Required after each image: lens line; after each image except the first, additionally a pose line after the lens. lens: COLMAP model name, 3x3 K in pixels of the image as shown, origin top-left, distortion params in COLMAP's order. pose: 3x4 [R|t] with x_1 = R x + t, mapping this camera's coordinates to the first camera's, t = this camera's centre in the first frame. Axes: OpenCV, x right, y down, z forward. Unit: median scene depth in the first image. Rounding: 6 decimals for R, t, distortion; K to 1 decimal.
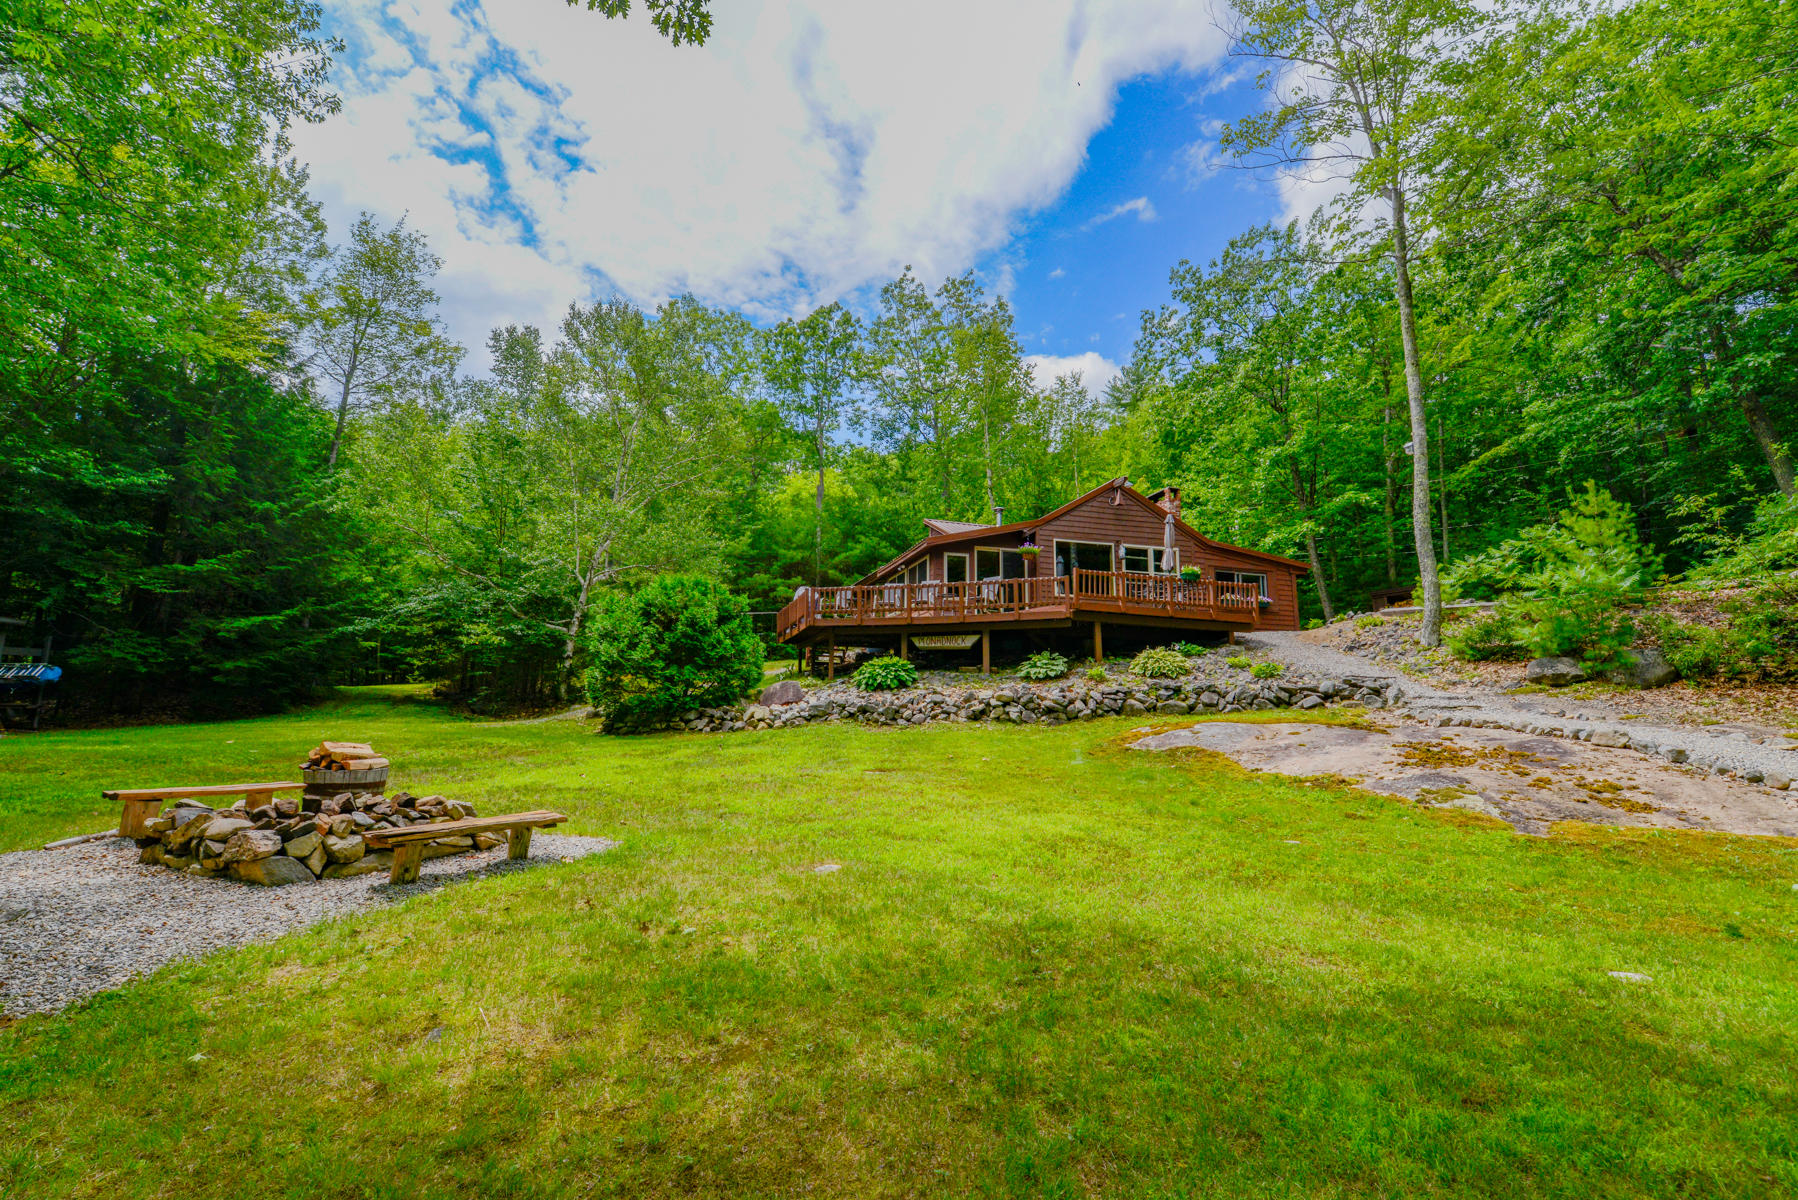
lens RADIAL K [[804.1, 0, 899.0], [0, 804.1, 600.0], [0, 0, 1]] dist [-0.011624, -0.000322]
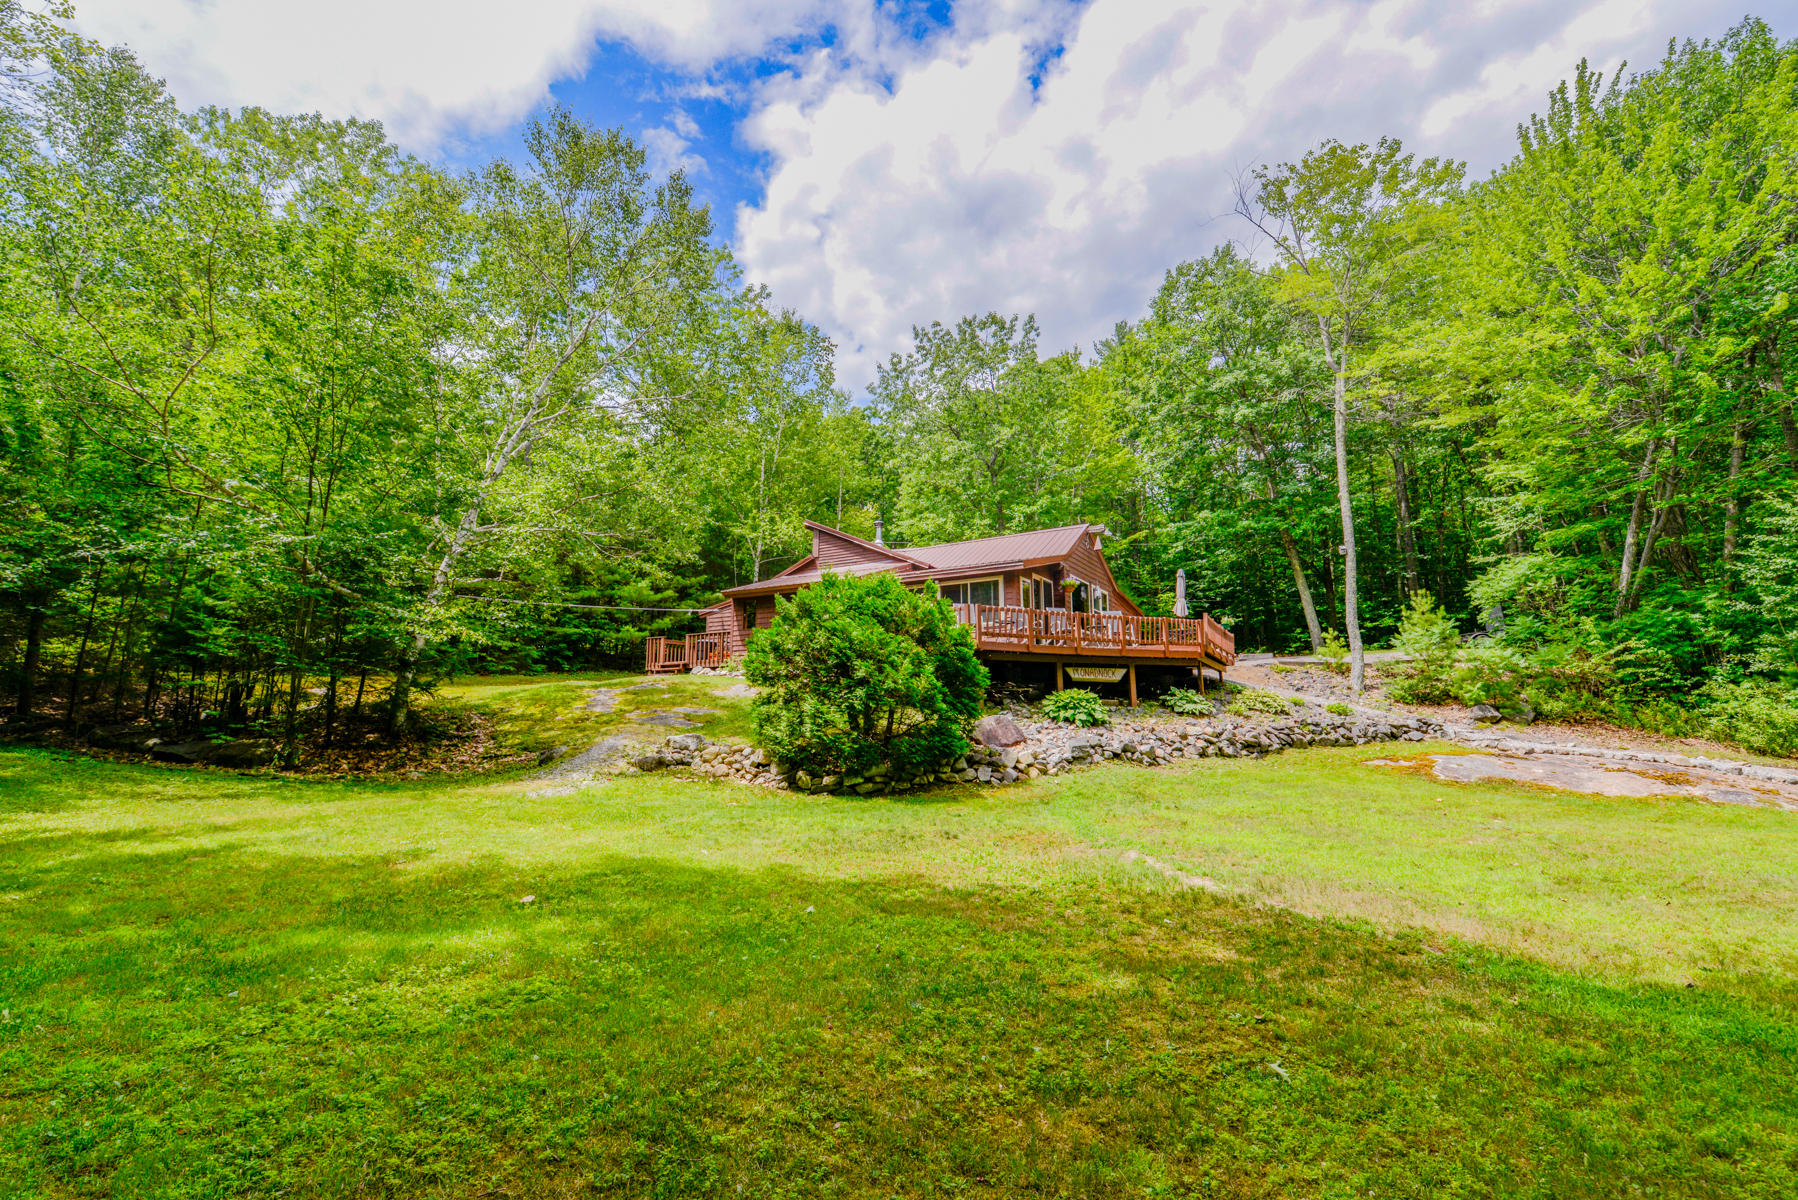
lens RADIAL K [[777.4, 0, 899.0], [0, 777.4, 600.0], [0, 0, 1]] dist [-0.000139, -0.000035]
pose [[0.732806, 0.092825, 0.674077, -0.832951], [-0.089805, 0.995179, -0.039413, 0.022750], [-0.674485, -0.031653, 0.737609, 0.504030]]
